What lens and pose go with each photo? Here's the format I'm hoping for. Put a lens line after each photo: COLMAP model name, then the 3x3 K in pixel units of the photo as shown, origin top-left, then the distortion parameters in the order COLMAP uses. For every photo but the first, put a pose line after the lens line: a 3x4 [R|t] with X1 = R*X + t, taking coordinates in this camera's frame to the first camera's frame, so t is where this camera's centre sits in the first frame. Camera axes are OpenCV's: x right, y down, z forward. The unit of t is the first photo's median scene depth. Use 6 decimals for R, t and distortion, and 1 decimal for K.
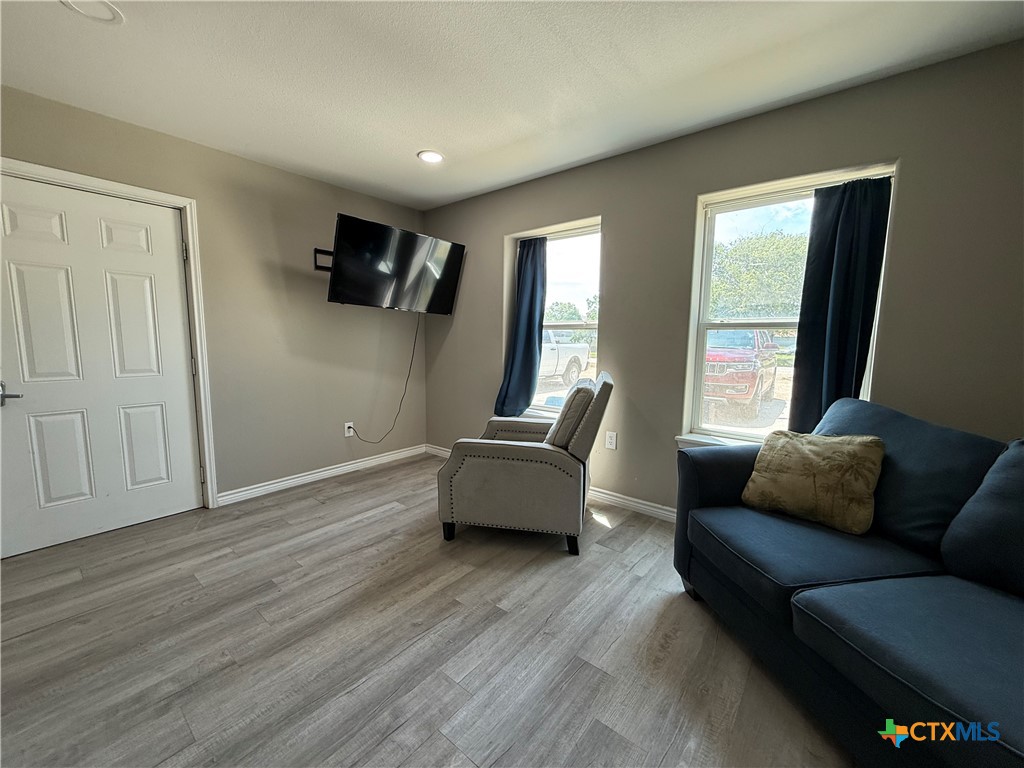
lens RADIAL K [[407.0, 0, 511.7], [0, 407.0, 383.1], [0, 0, 1]] dist [0.000497, -0.000448]
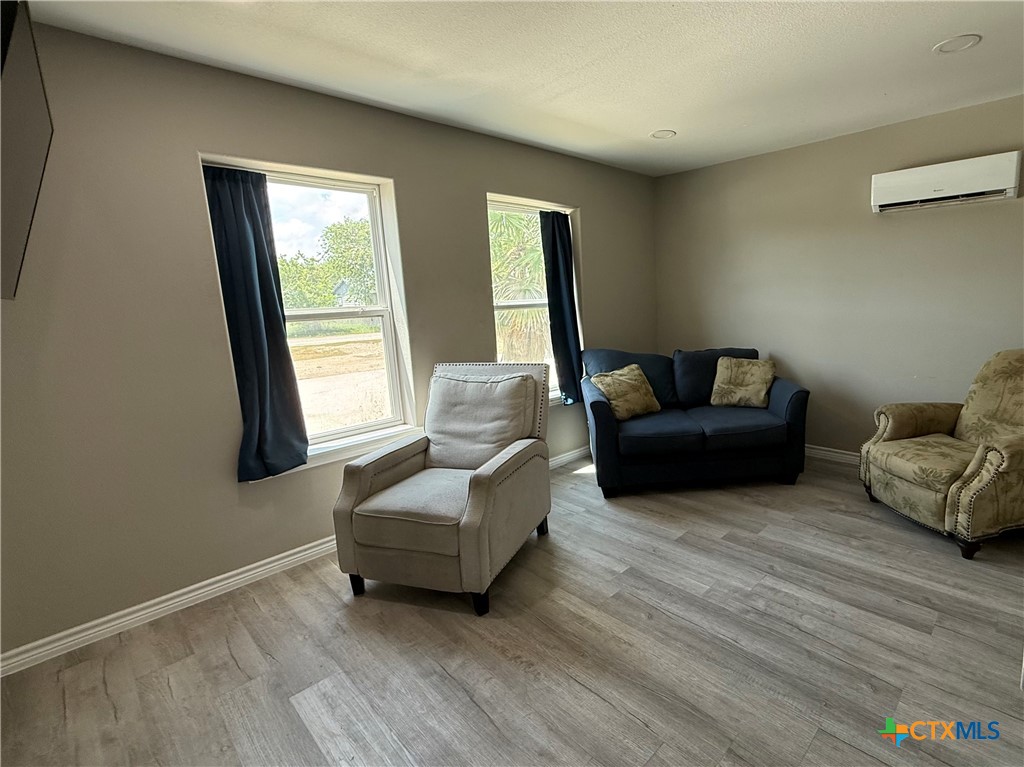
lens RADIAL K [[490.2, 0, 601.4], [0, 490.2, 377.3], [0, 0, 1]] dist [-0.001568, -0.000045]
pose [[0.056908, -0.179058, 0.982191, -1.142551], [0.148399, 0.974374, 0.169035, -0.181364], [-0.987289, 0.136137, 0.082021, 0.803131]]
